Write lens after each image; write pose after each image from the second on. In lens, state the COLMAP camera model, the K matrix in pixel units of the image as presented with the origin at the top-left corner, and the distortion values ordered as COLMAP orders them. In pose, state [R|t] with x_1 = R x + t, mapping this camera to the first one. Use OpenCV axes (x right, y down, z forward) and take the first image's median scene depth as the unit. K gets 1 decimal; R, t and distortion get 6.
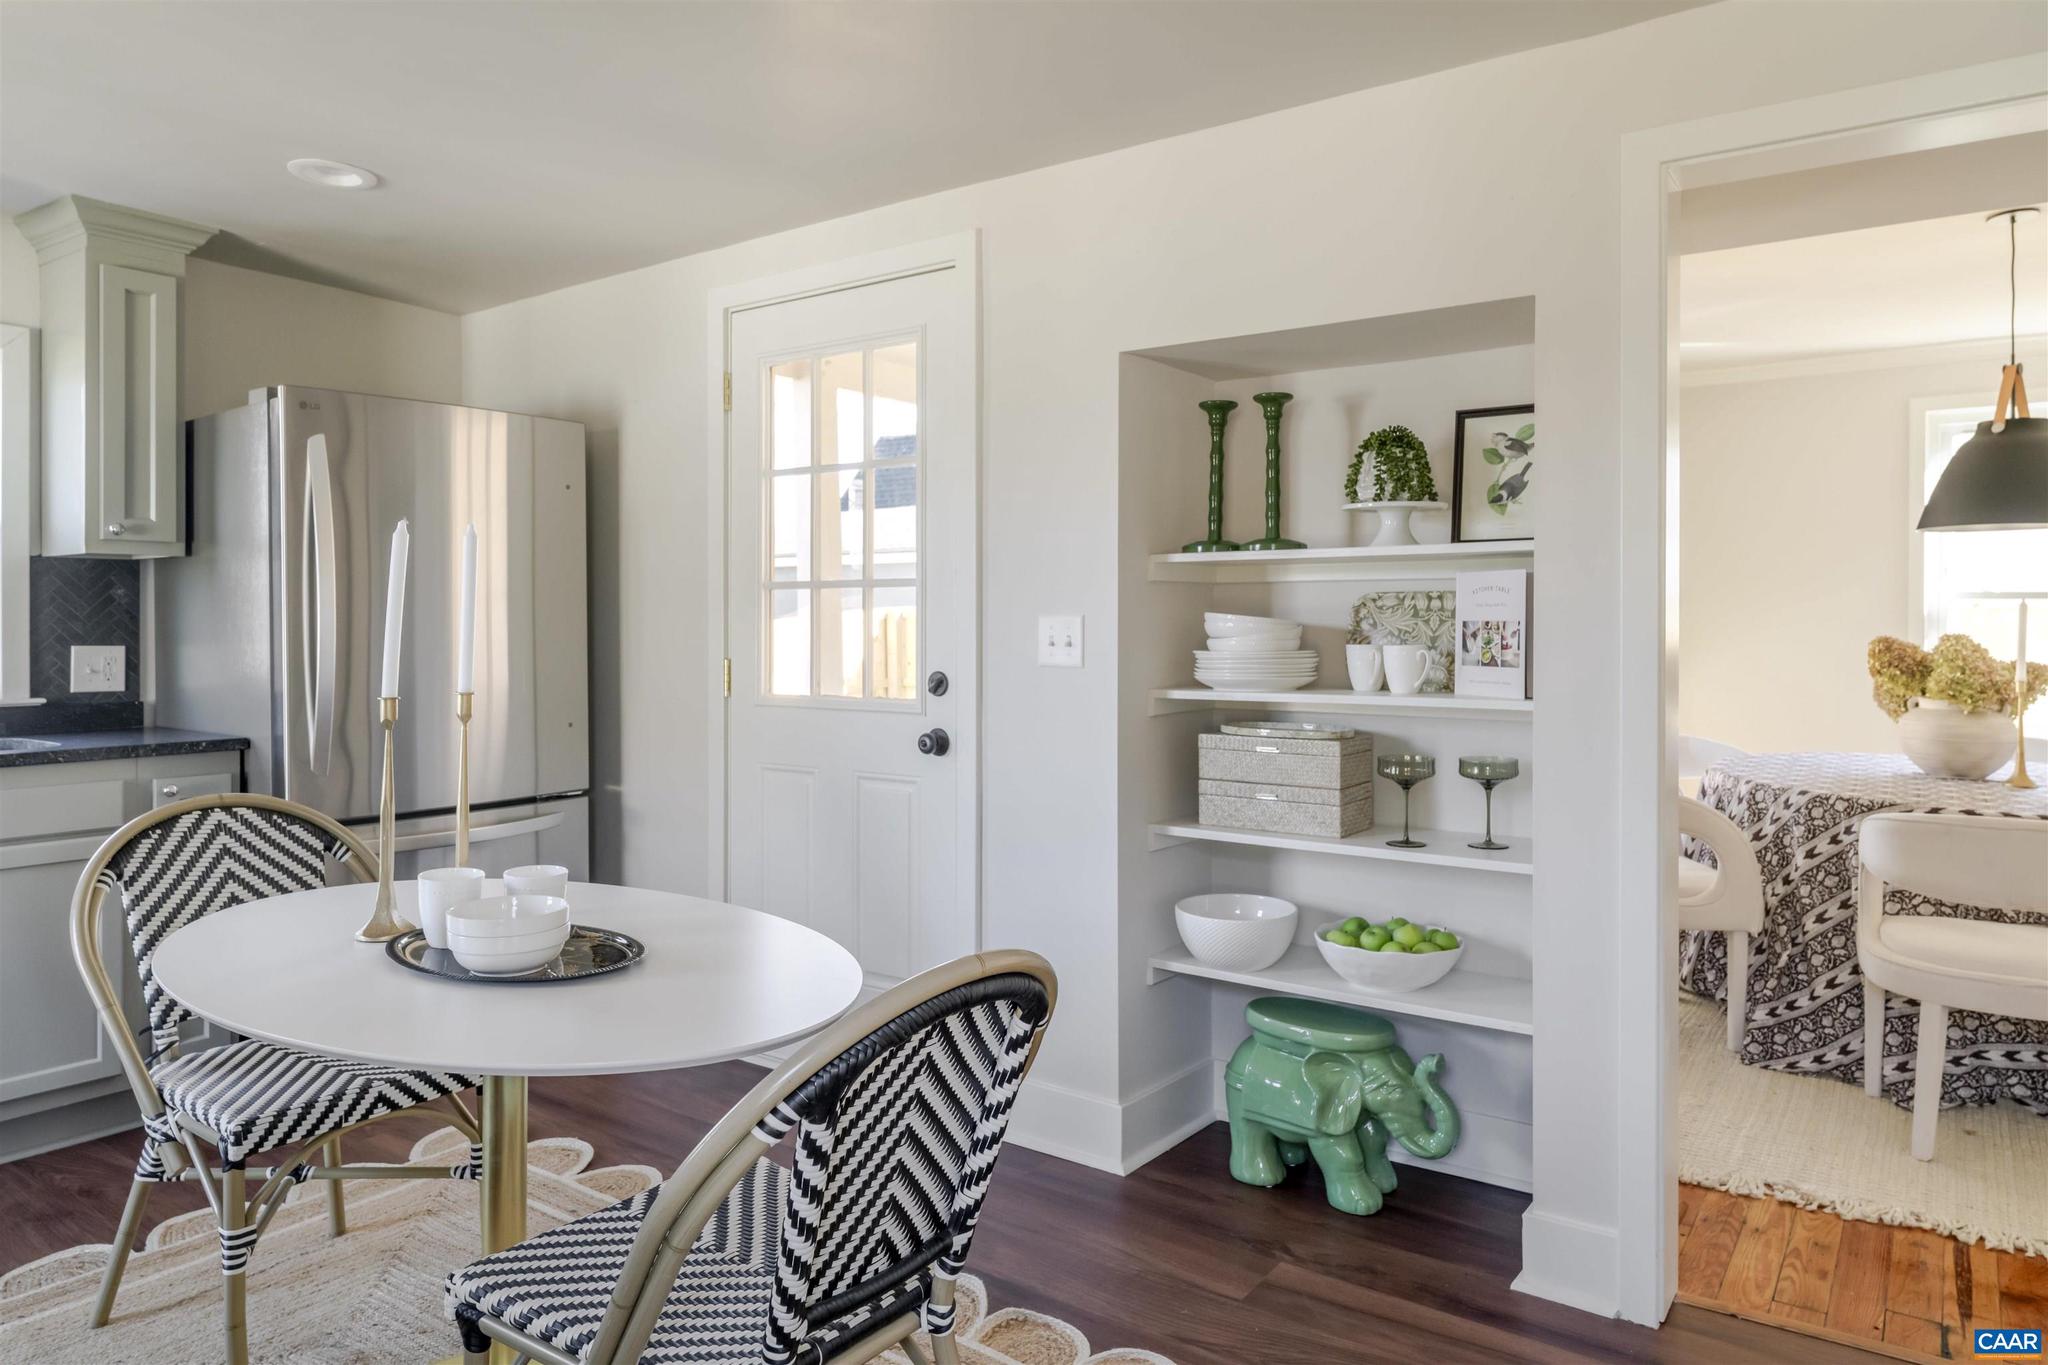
lens RADIAL K [[1294.6, 0, 1055.5], [0, 1294.6, 638.2], [0, 0, 1]] dist [0.031432, -0.003882]
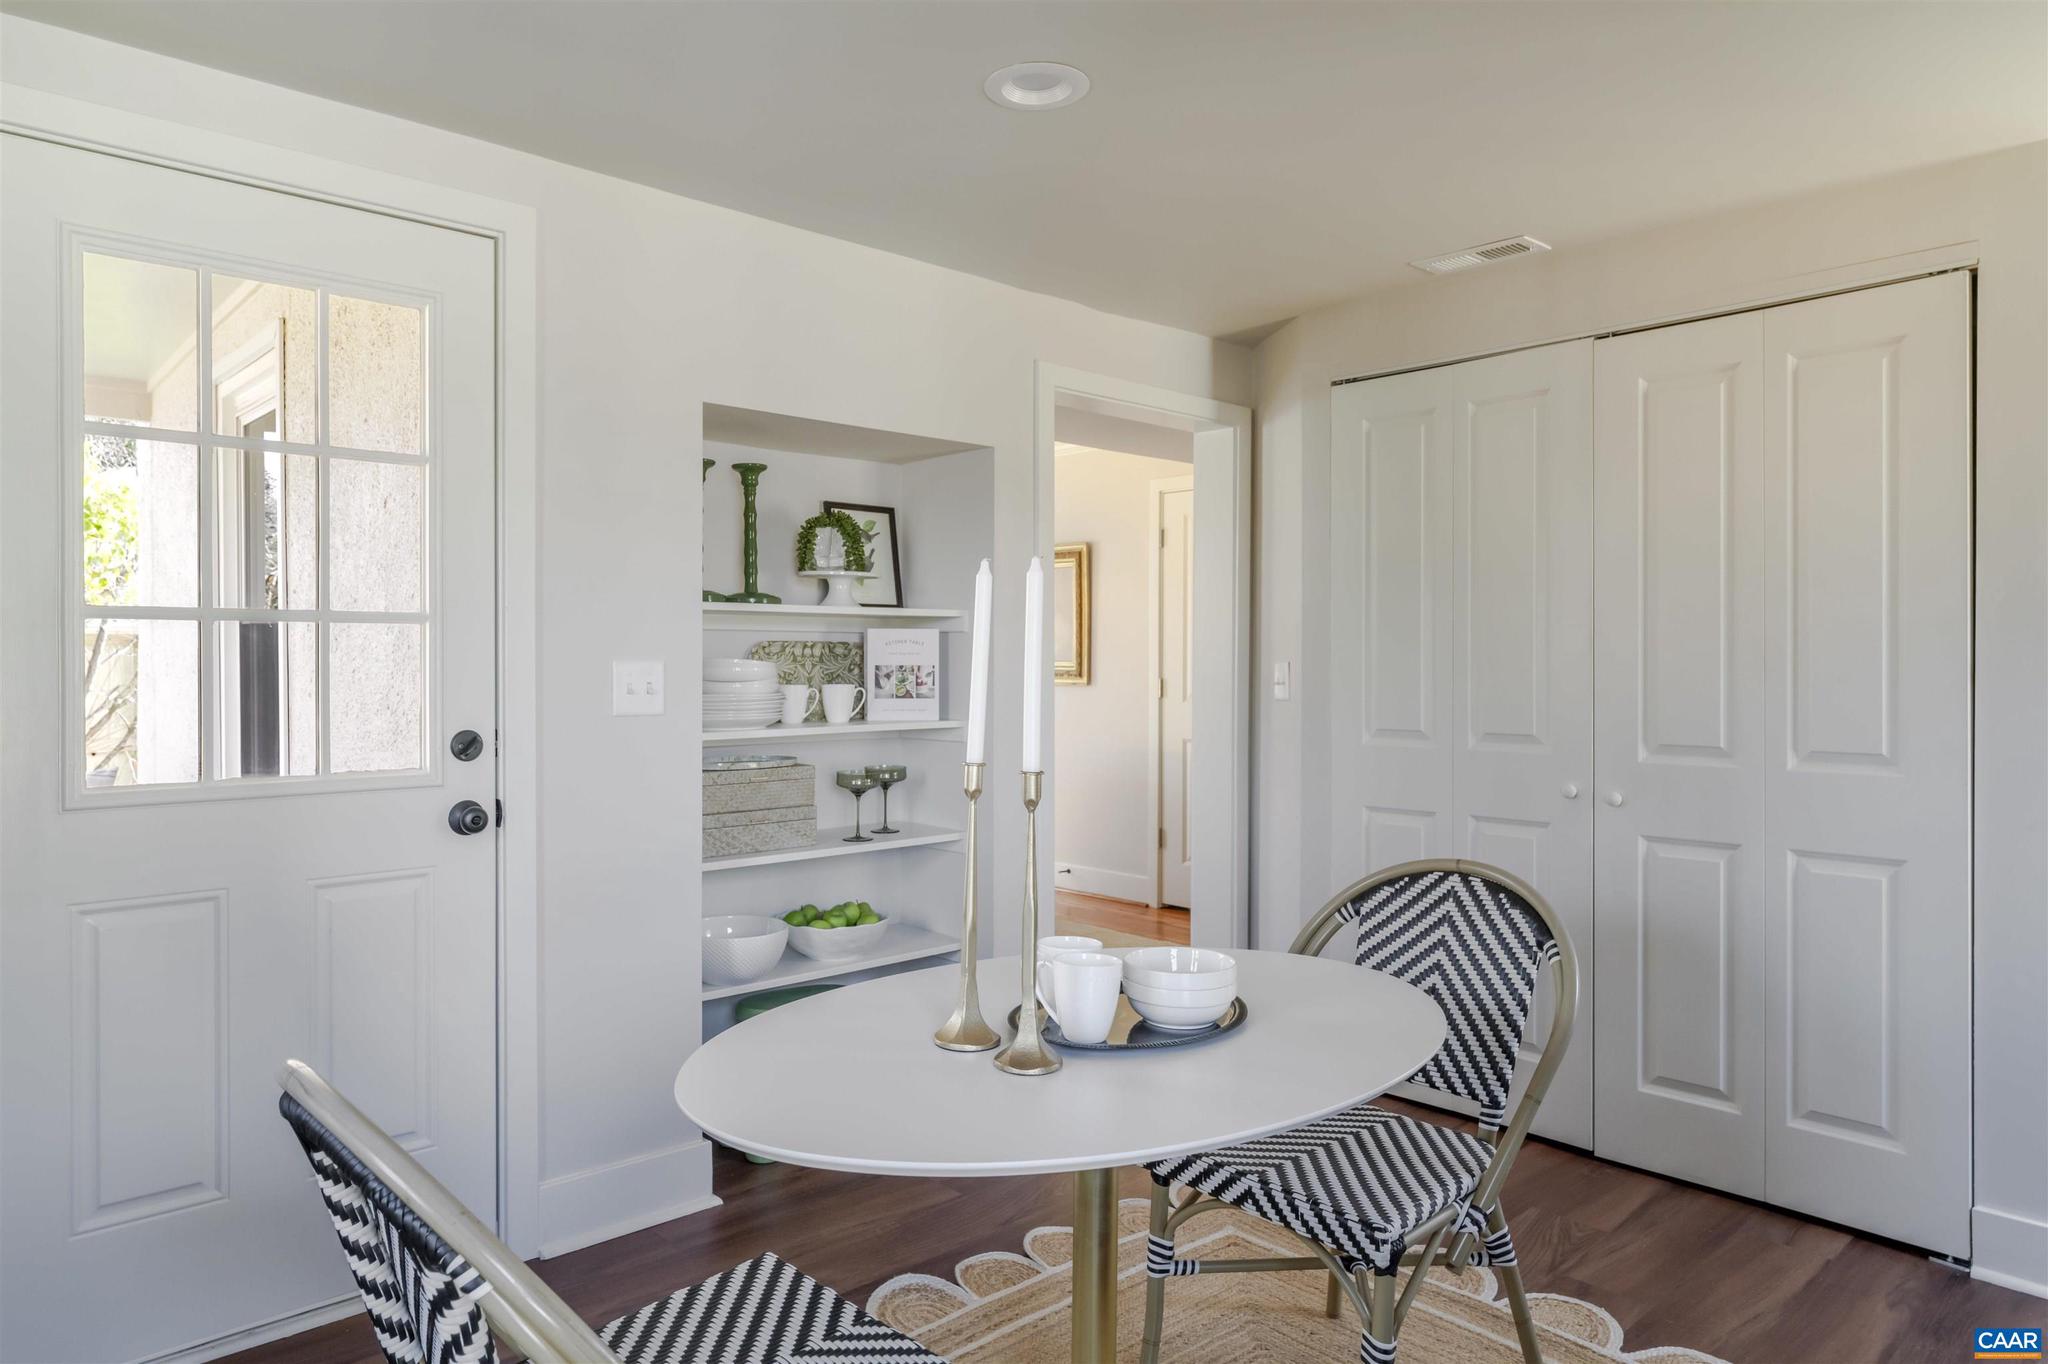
lens RADIAL K [[1294.6, 0, 1026.4], [0, 1294.6, 672.9], [0, 0, 1]] dist [0.031432, -0.003882]
pose [[0.207879, -0.012196, 0.978079, -0.893735], [0.009417, 0.999901, 0.010467, -0.016733], [-0.978109, 0.007035, 0.207973, 0.538870]]
